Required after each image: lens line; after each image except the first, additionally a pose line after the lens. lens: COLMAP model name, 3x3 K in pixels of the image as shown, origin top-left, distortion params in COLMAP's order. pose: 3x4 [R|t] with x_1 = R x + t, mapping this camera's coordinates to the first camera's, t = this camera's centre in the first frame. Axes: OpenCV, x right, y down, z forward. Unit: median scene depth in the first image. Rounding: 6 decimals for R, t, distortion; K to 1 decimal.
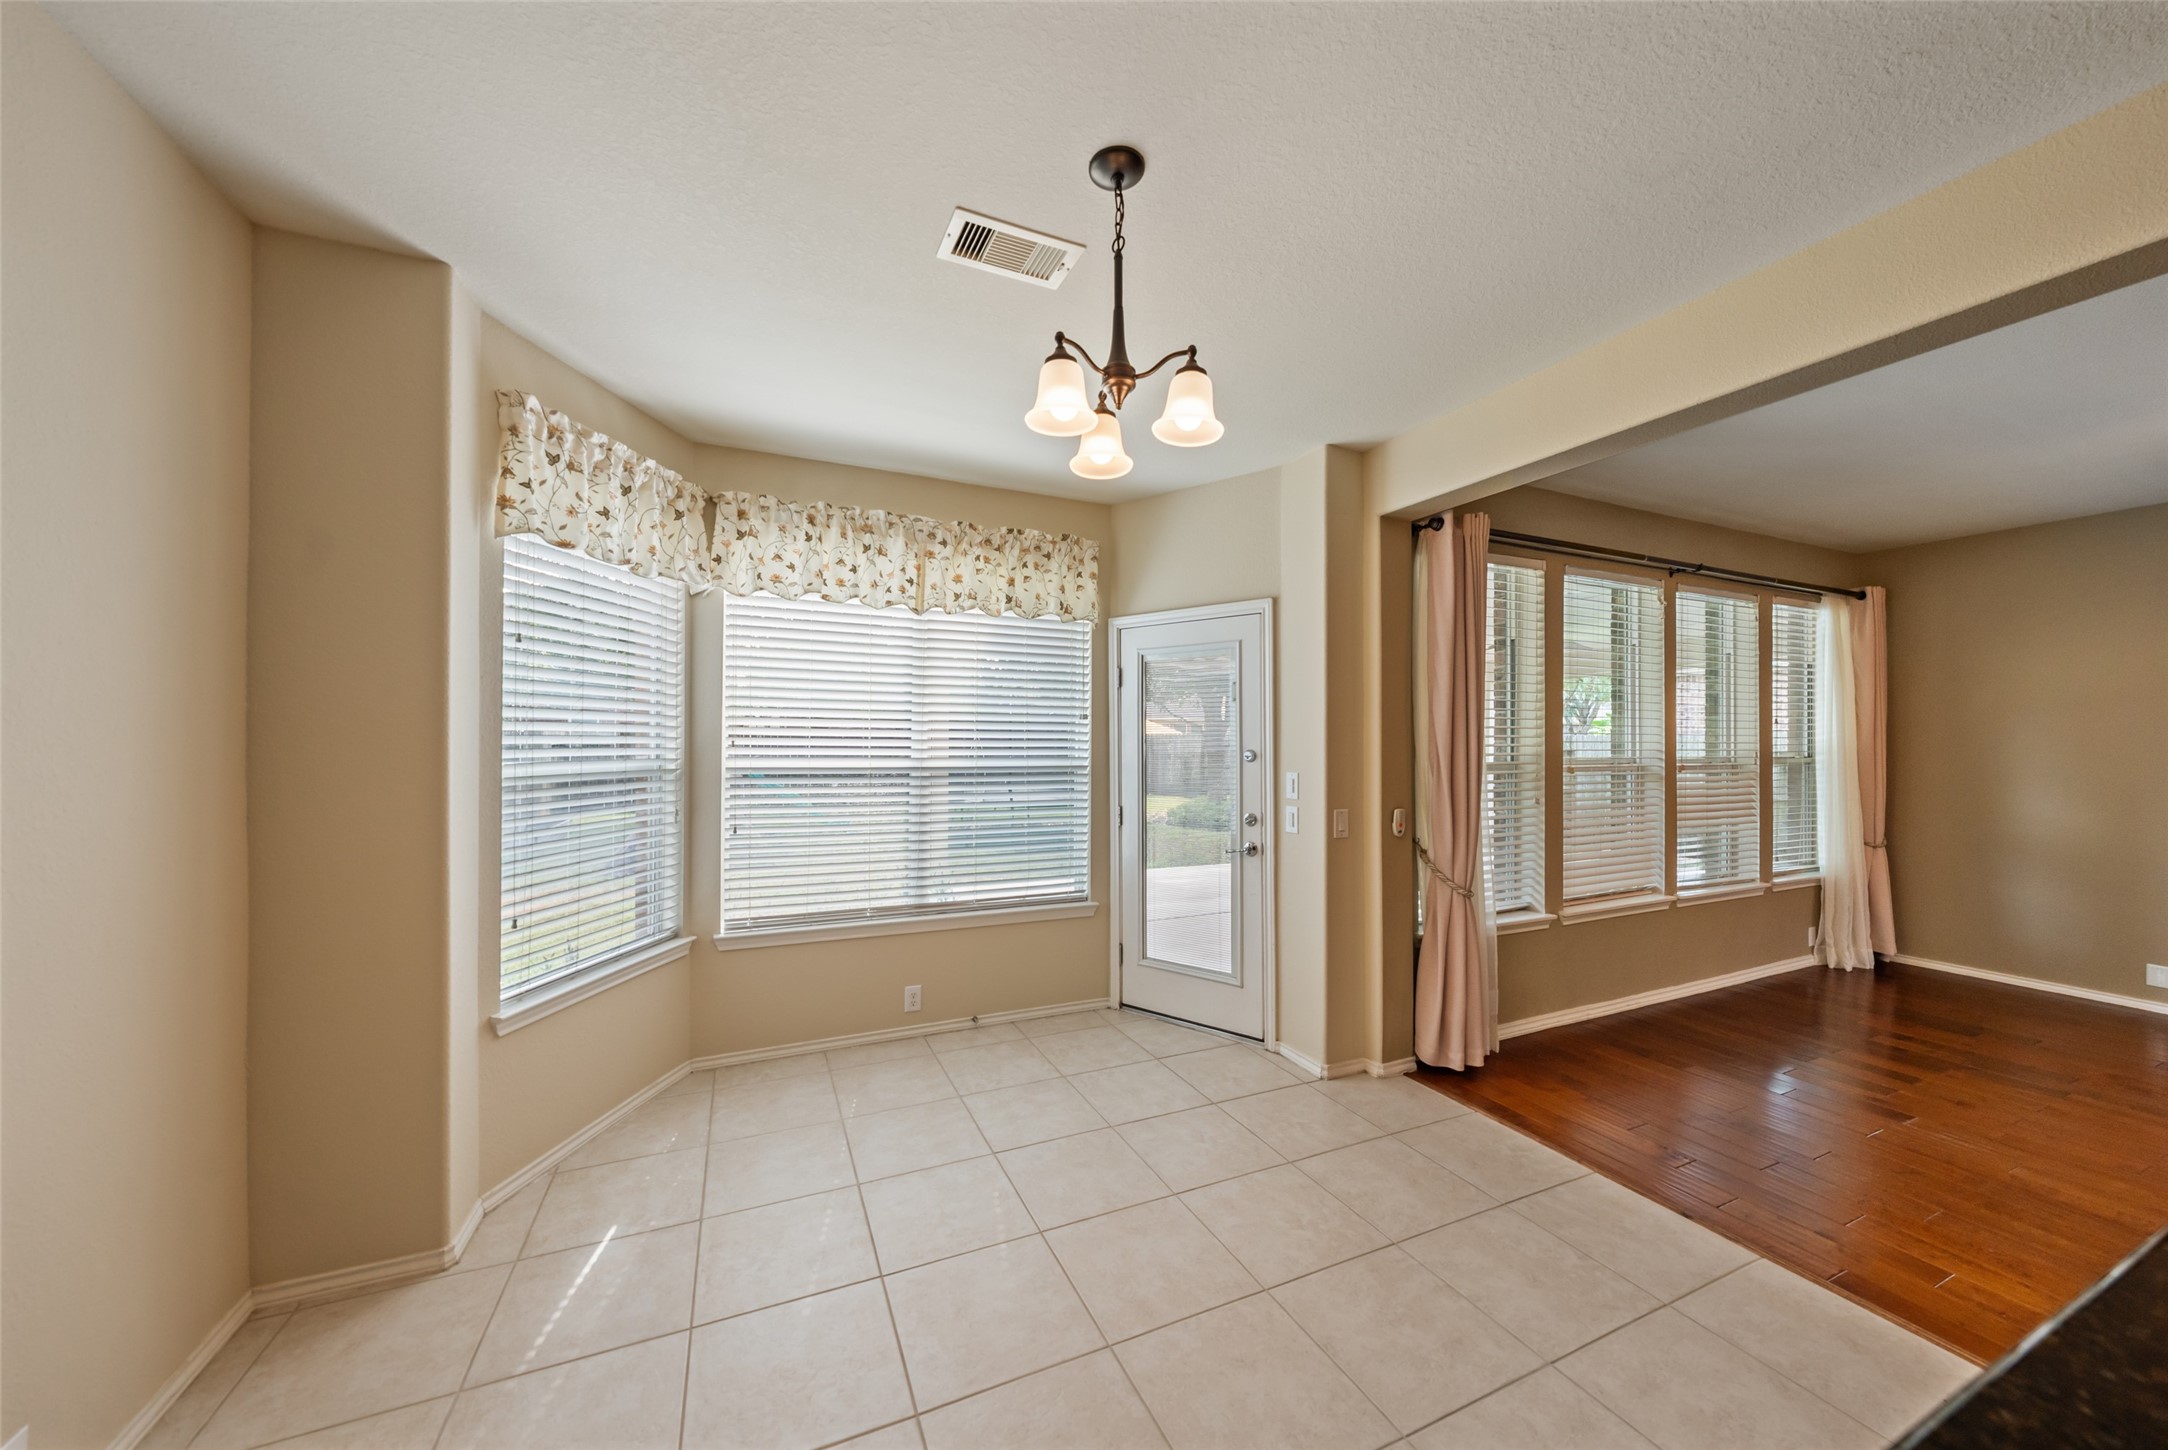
lens RADIAL K [[754.2, 0, 1089.3], [0, 754.2, 755.0], [0, 0, 1]] dist [-0.000111, -0.000015]
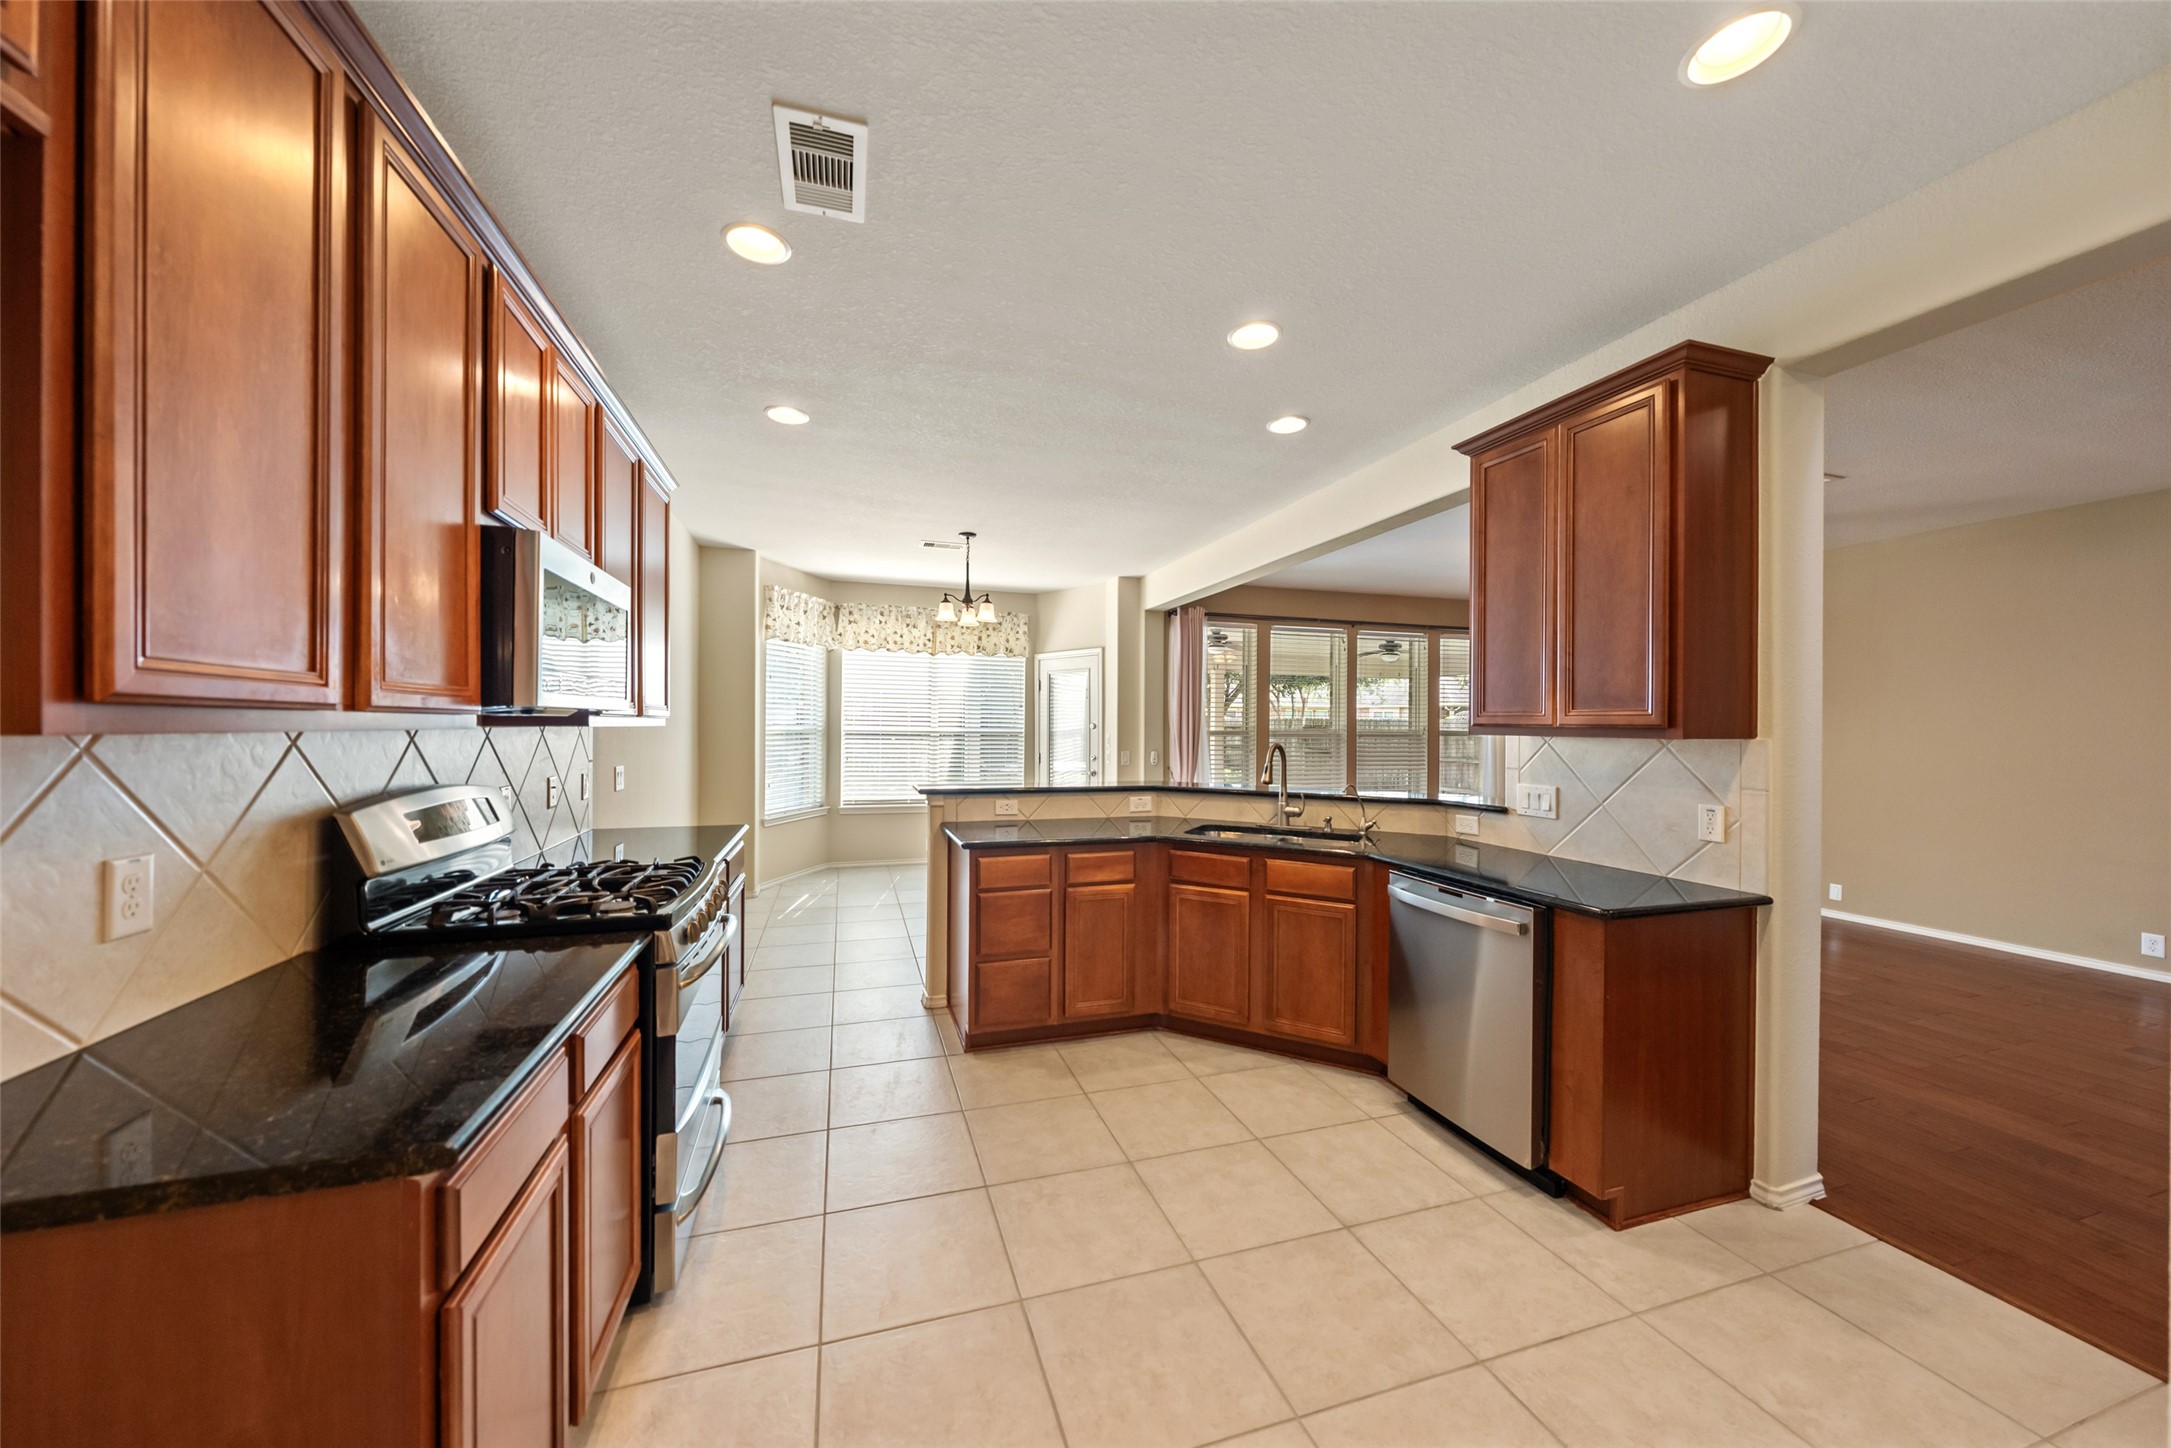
lens RADIAL K [[755.2, 0, 1083.0], [0, 755.2, 726.6], [0, 0, 1]] dist [-0.000111, -0.000015]
pose [[0.992682, 0.005695, -0.120622, 0.445672], [-0.007449, 0.999873, -0.014098, 0.031764], [0.120526, 0.014893, 0.992598, -1.024318]]
